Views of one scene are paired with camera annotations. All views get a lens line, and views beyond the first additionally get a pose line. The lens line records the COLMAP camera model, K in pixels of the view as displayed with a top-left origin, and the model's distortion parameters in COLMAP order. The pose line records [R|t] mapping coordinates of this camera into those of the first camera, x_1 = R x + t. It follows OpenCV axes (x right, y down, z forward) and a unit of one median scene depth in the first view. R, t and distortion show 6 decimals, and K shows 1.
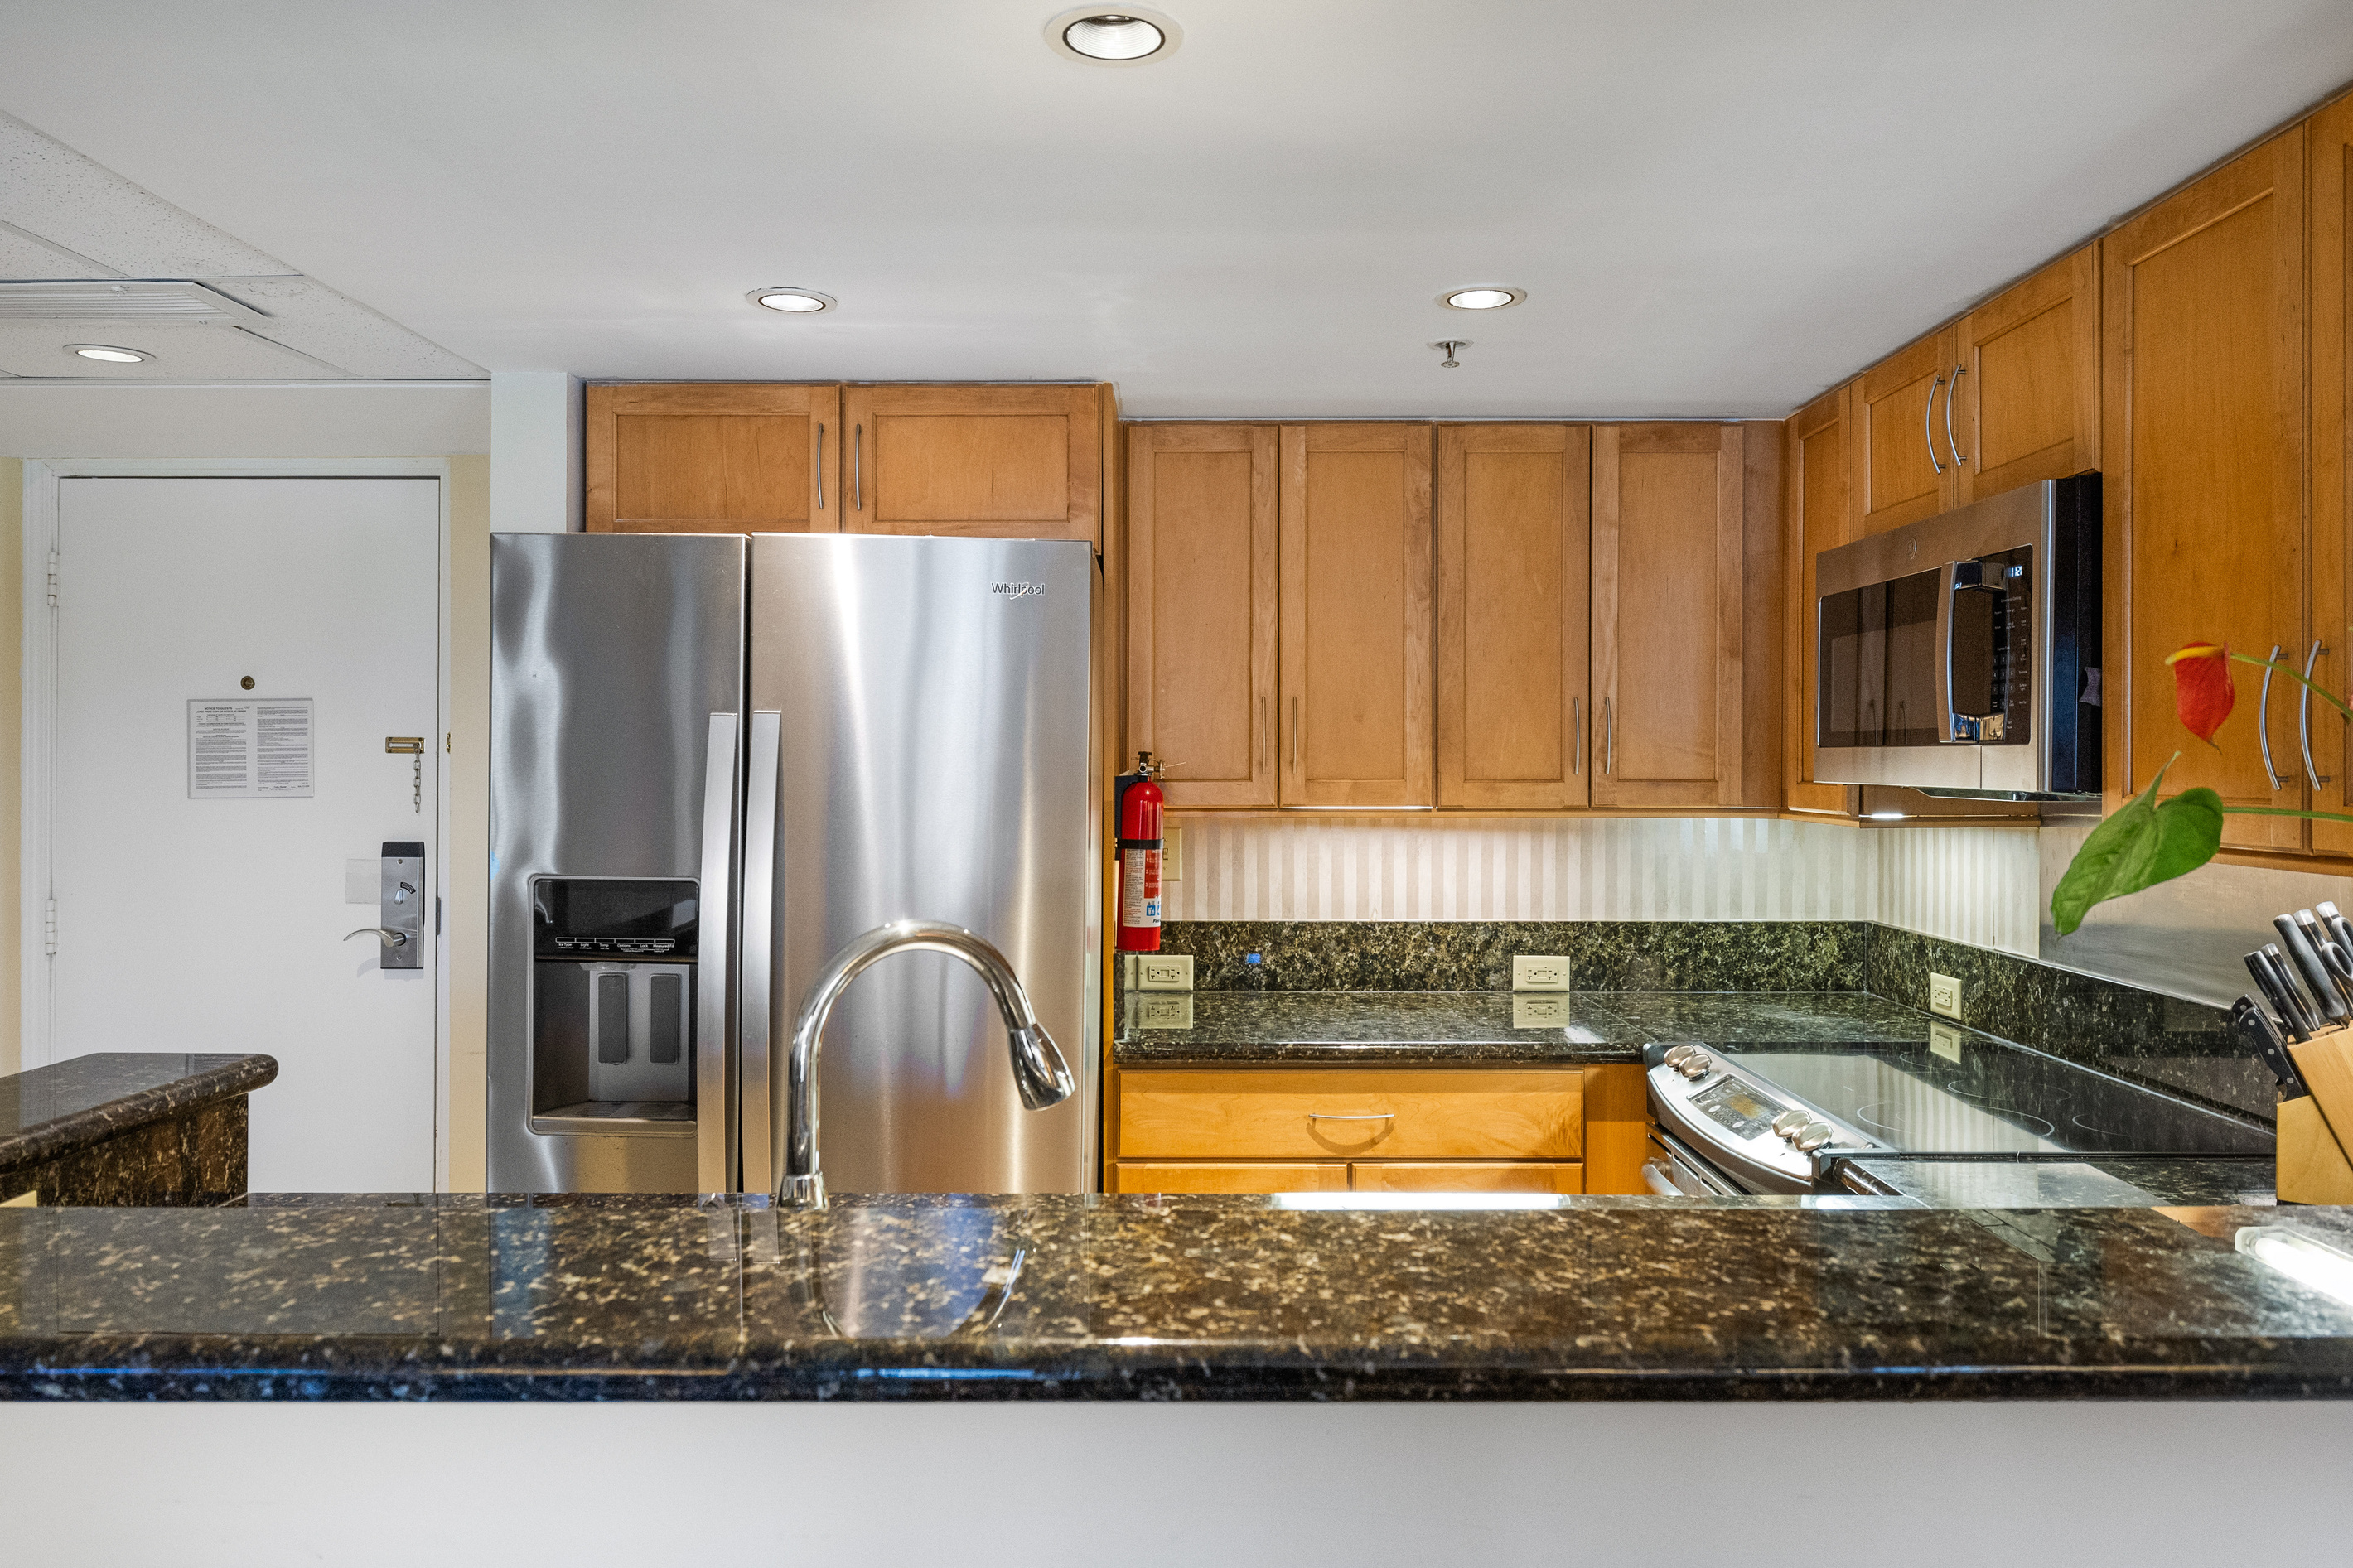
lens RADIAL K [[1640.7, 0, 1185.2], [0, 1640.7, 748.9], [0, 0, 1]] dist [-0.000322, -0.003176]
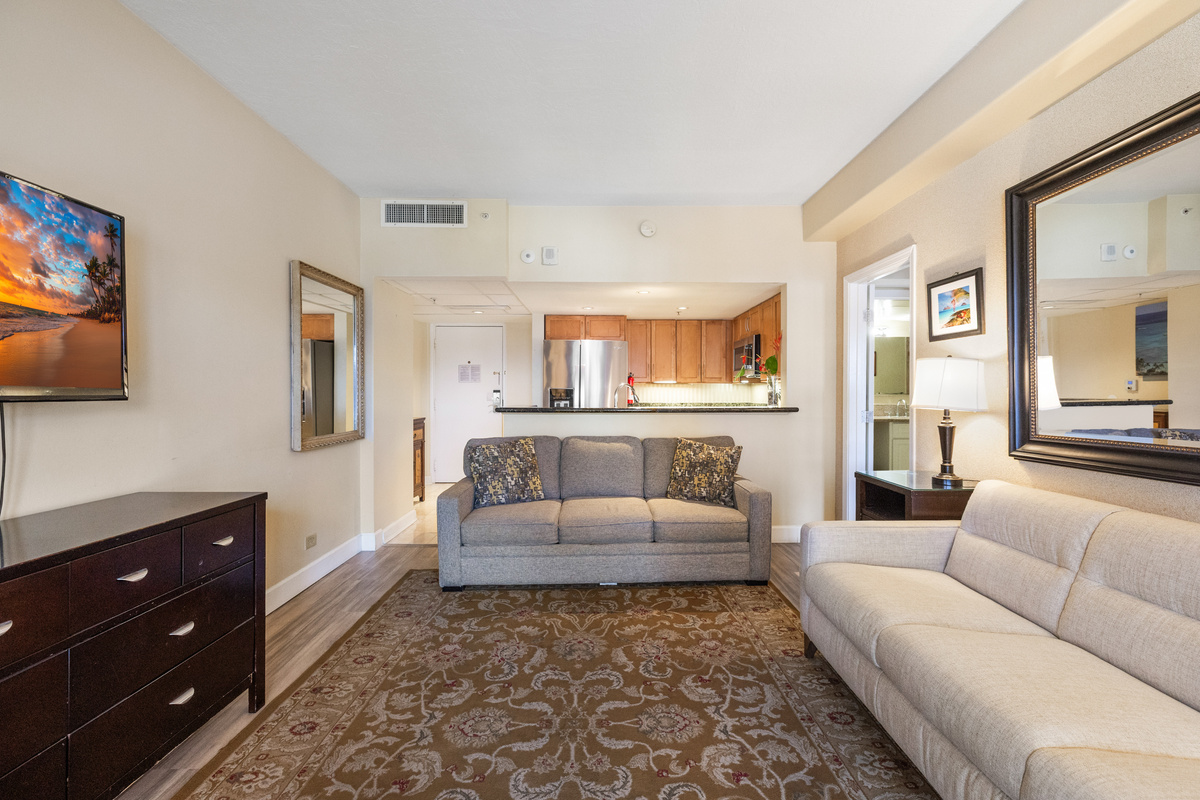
lens RADIAL K [[509.8, 0, 614.7], [0, 509.8, 394.3], [0, 0, 1]] dist [0.000352, 0.000134]
pose [[0.999586, -0.002087, 0.028691, -0.149387], [0.001730, 0.999921, 0.012468, 0.063573], [-0.028715, -0.012413, 0.999511, -1.015703]]
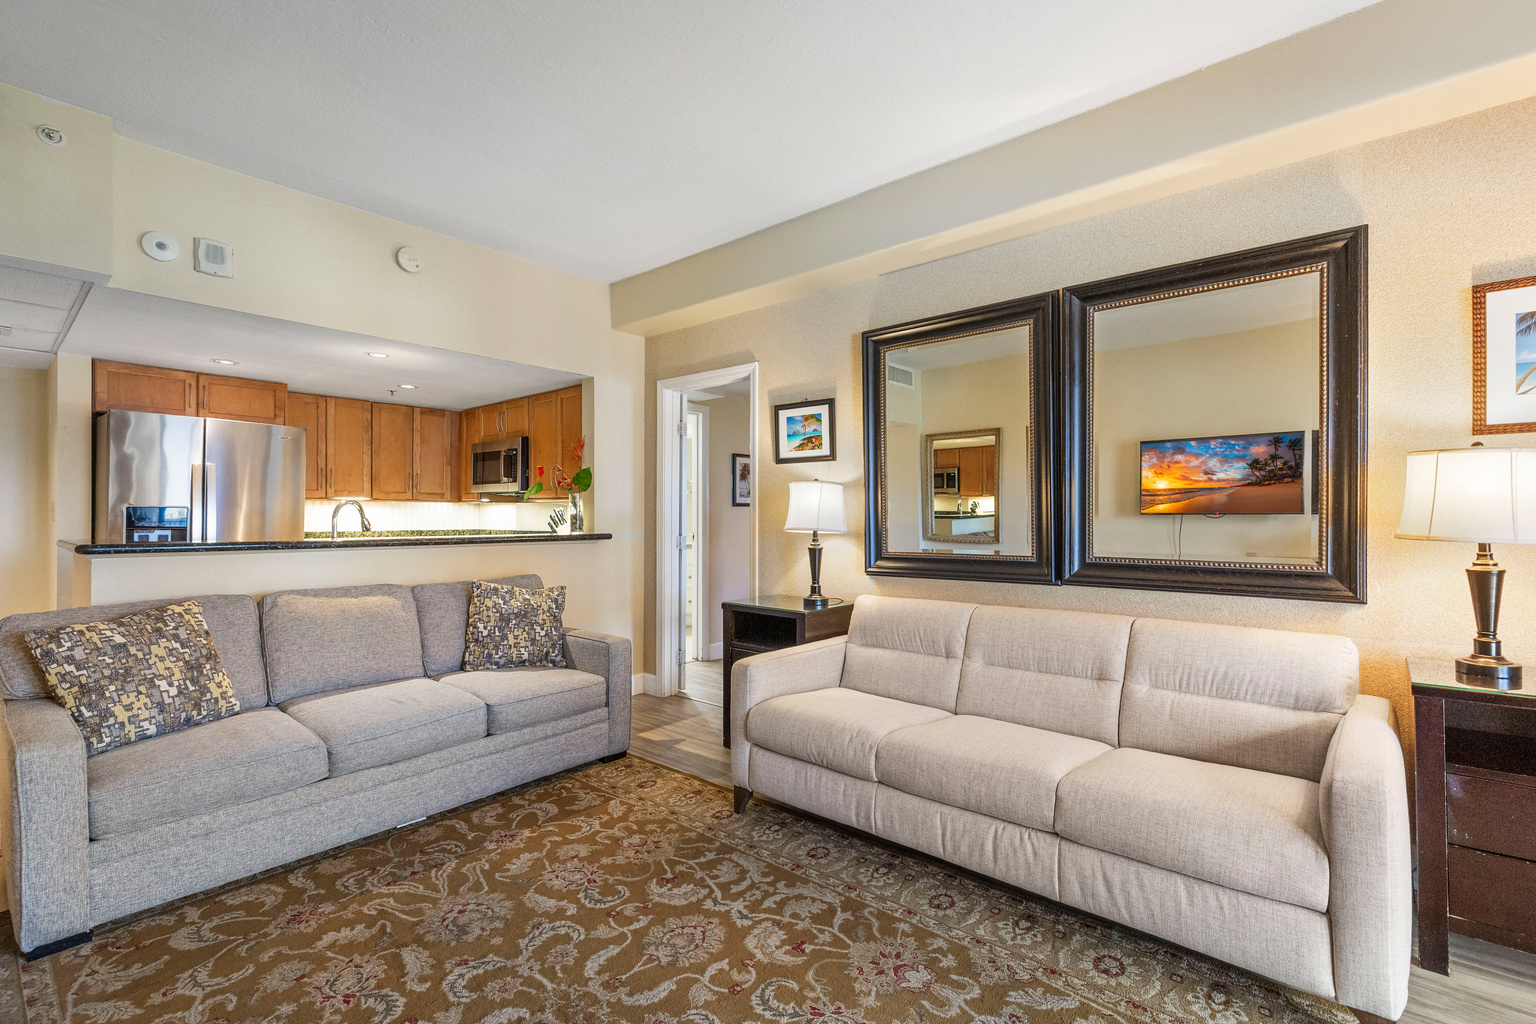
lens RADIAL K [[673.1, 0, 768.0], [0, 673.1, 512.0], [0, 0, 1]] dist [0.002425, 0.000305]
pose [[0.652767, 0.004689, 0.757544, -0.503375], [-0.007142, 0.999974, -0.000036, 0.067672], [-0.757525, -0.005387, 0.652784, -0.872055]]
